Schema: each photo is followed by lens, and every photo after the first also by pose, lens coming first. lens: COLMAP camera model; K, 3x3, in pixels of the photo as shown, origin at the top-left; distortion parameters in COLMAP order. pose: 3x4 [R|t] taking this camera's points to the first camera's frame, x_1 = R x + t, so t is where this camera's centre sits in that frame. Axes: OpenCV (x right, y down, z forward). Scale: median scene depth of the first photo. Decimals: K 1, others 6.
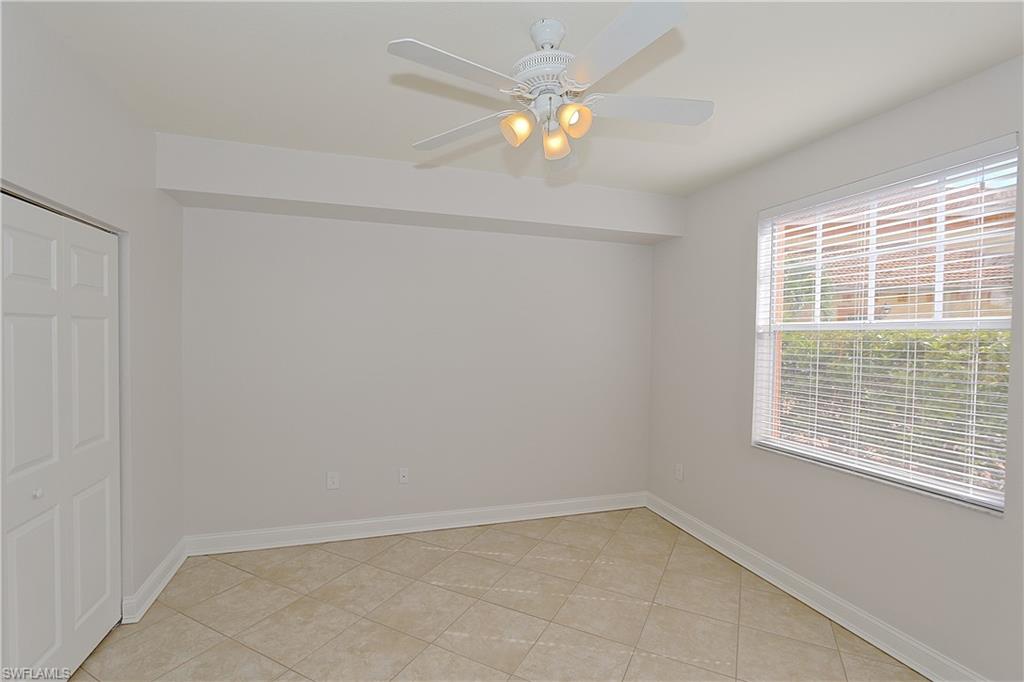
lens RADIAL K [[468.3, 0, 513.7], [0, 468.3, 346.7], [0, 0, 1]] dist [-0.022680, 0.004039]
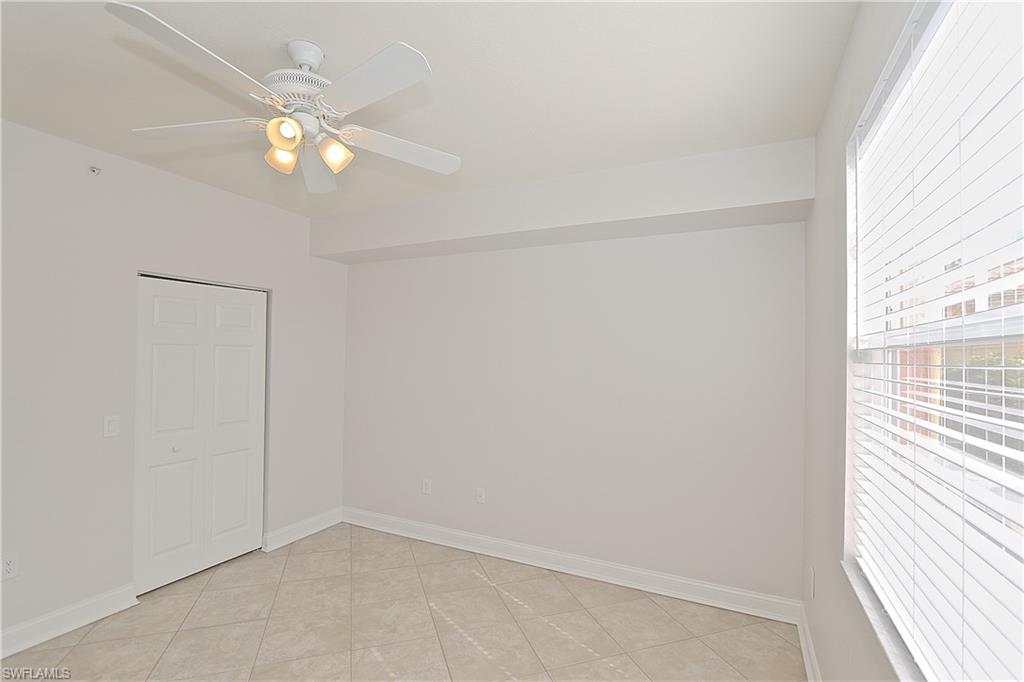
lens RADIAL K [[468.3, 0, 513.7], [0, 468.3, 346.7], [0, 0, 1]] dist [-0.022680, 0.004039]
pose [[0.720162, -0.018480, -0.693560, 0.634480], [-0.017405, 0.998849, -0.044688, -0.004179], [0.693588, 0.044254, 0.719011, 0.364092]]
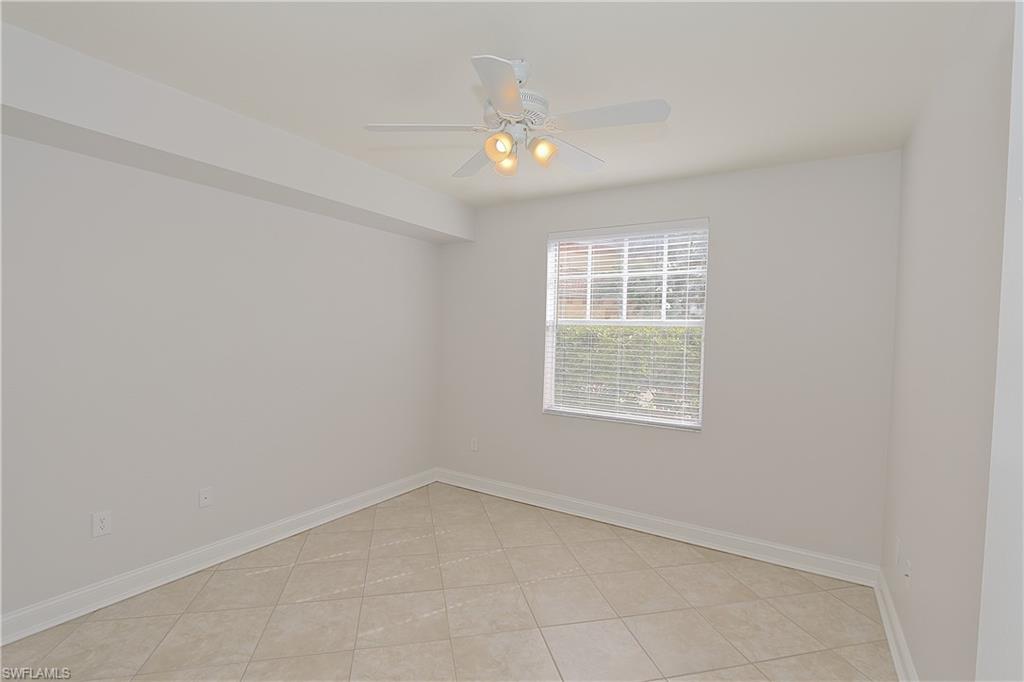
lens RADIAL K [[468.3, 0, 513.7], [0, 468.3, 346.7], [0, 0, 1]] dist [-0.022680, 0.004039]
pose [[0.762183, -0.015523, 0.647176, -0.412083], [0.000064, 0.999714, 0.023903, -0.003894], [-0.647362, -0.018177, 0.761966, 0.057890]]
